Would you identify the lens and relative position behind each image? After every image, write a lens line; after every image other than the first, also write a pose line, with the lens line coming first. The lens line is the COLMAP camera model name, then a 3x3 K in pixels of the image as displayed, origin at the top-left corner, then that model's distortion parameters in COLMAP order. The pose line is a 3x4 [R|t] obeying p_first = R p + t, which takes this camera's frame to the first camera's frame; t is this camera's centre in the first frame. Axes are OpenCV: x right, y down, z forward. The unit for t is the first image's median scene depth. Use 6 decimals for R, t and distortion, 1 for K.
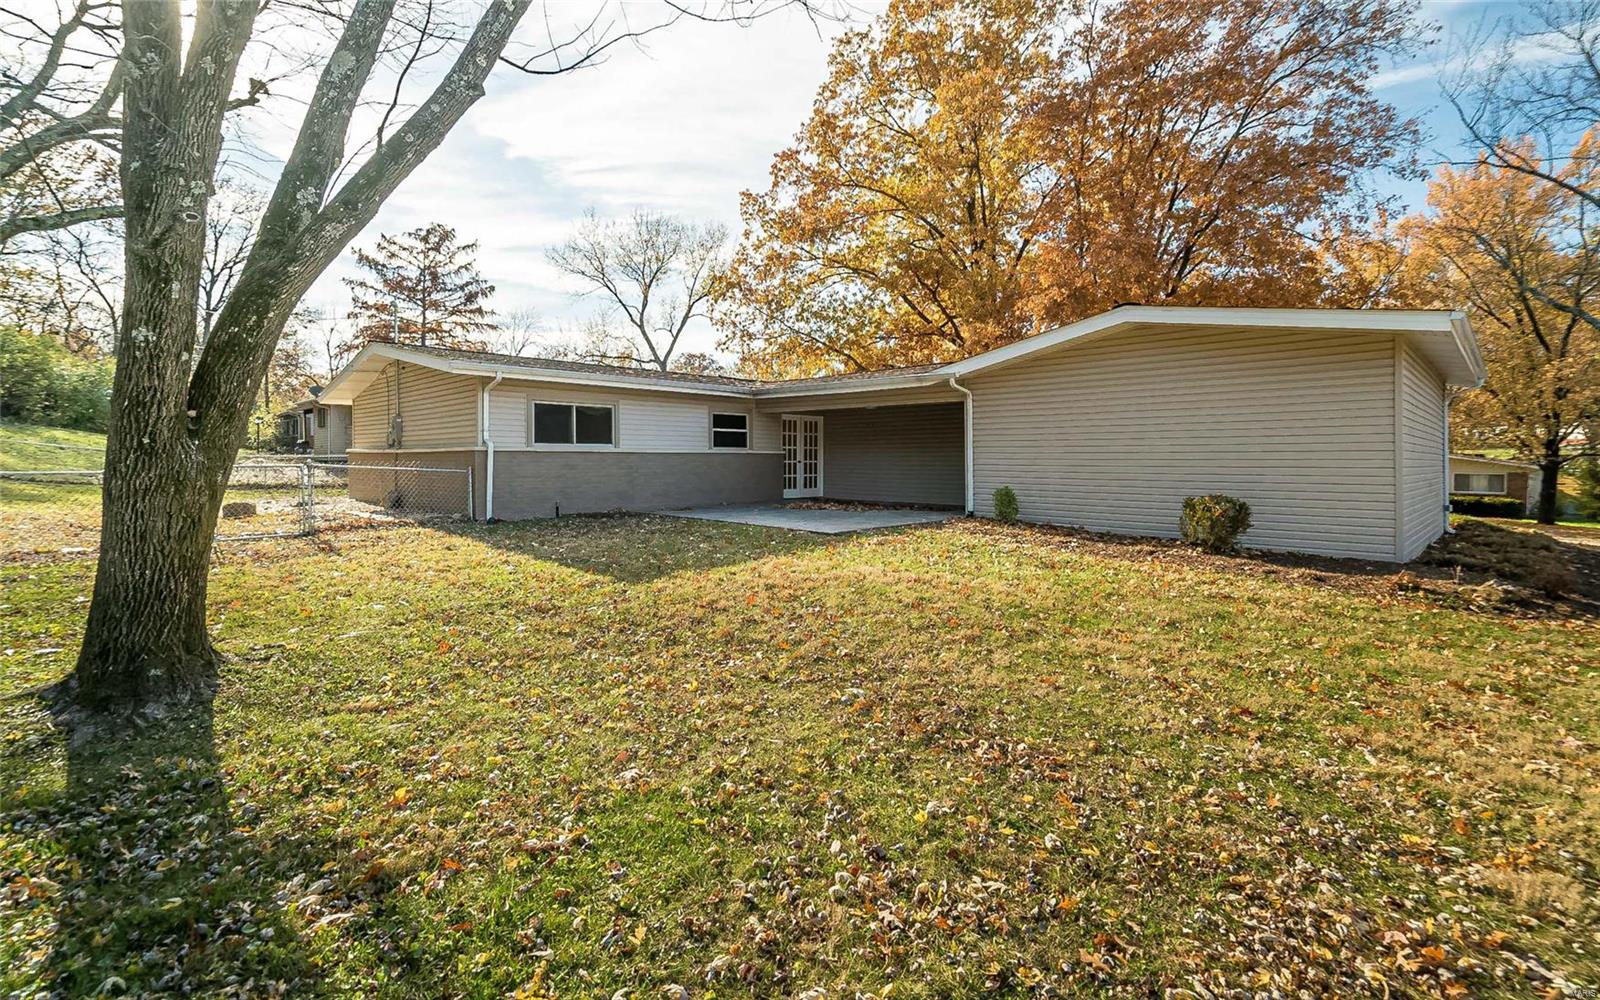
lens RADIAL K [[715.2, 0, 802.7], [0, 715.2, 465.9], [0, 0, 1]] dist [-0.002210, -0.000301]
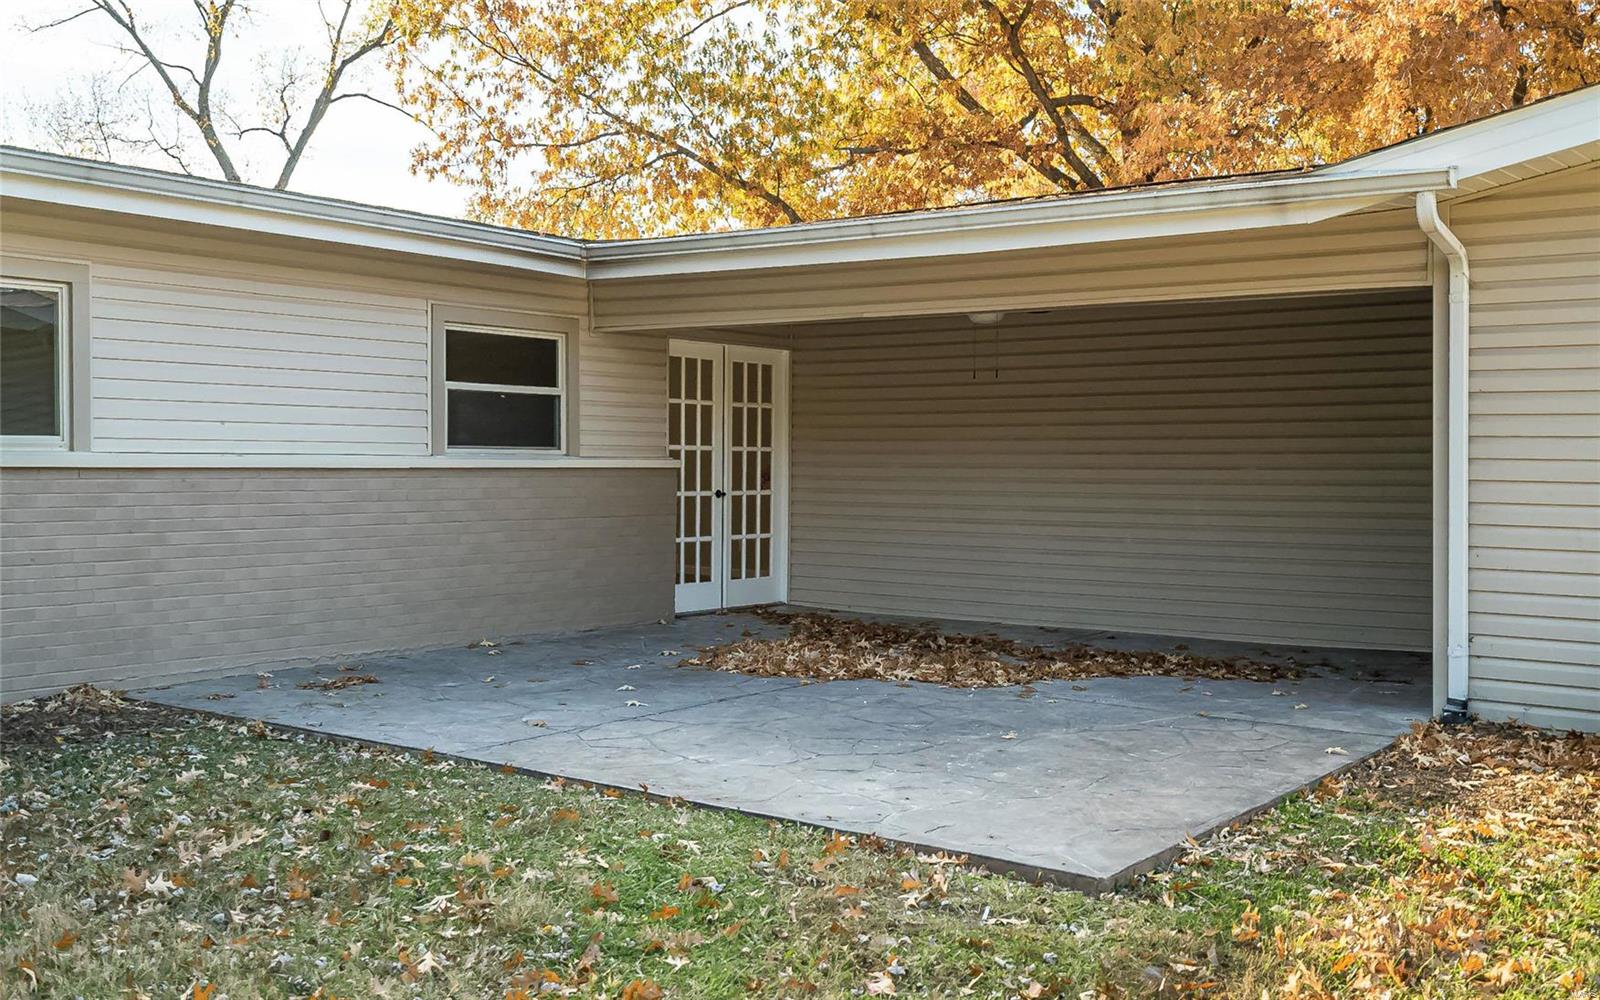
lens RADIAL K [[1565.0, 0, 800.0], [0, 1565.0, 500.0], [0, 0, 1]] dist [-0.002860, 0.010094]
pose [[0.990472, 0.001751, 0.137703, -0.036493], [-0.003834, 0.999882, 0.014866, -0.007622], [-0.137660, -0.015253, 0.990362, 0.184940]]
